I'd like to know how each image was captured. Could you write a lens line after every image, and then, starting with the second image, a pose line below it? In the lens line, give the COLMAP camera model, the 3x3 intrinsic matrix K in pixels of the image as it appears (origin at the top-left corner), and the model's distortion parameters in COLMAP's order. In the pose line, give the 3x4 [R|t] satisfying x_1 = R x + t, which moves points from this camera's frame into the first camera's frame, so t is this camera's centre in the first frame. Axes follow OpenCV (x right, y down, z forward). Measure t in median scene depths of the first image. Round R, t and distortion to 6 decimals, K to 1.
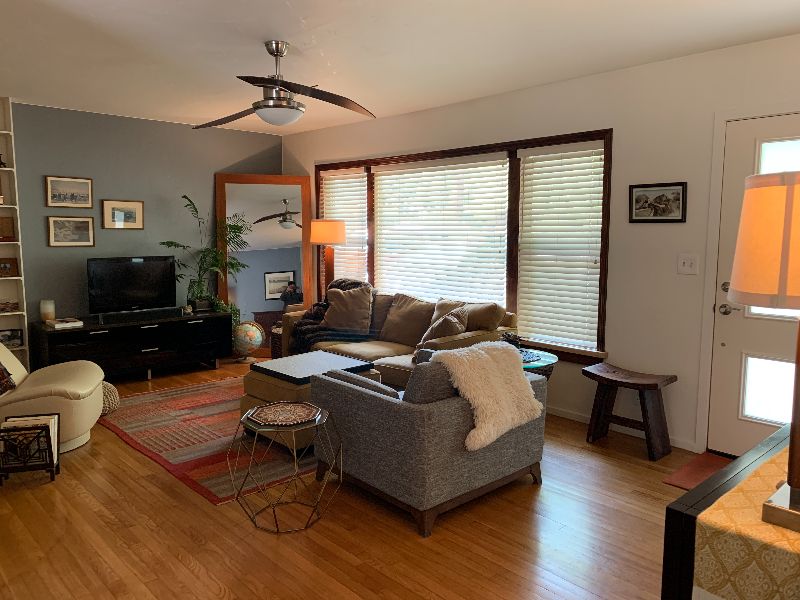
lens RADIAL K [[609.4, 0, 397.7], [0, 609.4, 299.1], [0, 0, 1]] dist [-0.006966, -0.006814]
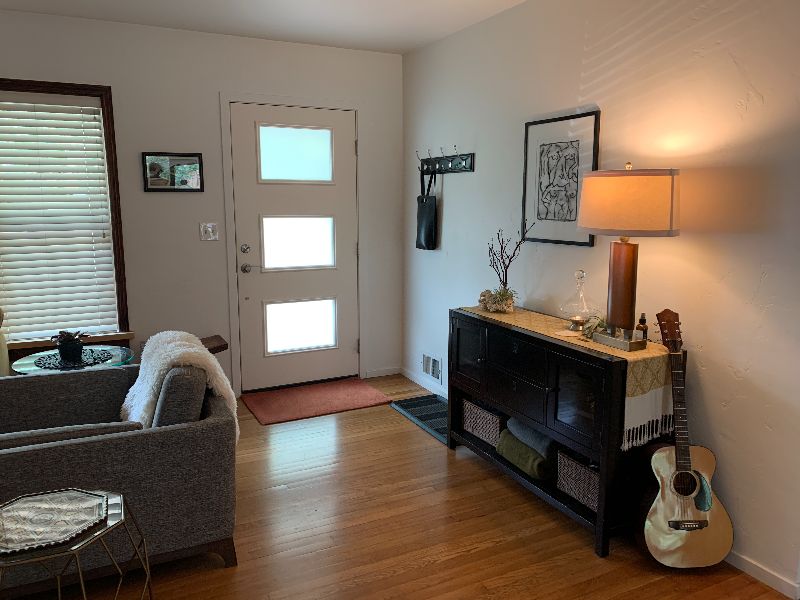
lens RADIAL K [[609.4, 0, 397.7], [0, 609.4, 299.1], [0, 0, 1]] dist [-0.006966, -0.006814]
pose [[0.289372, -0.162457, 0.943330, -0.431763], [0.114402, 0.984299, 0.134419, -0.042517], [-0.950356, 0.069022, 0.303413, 0.344725]]
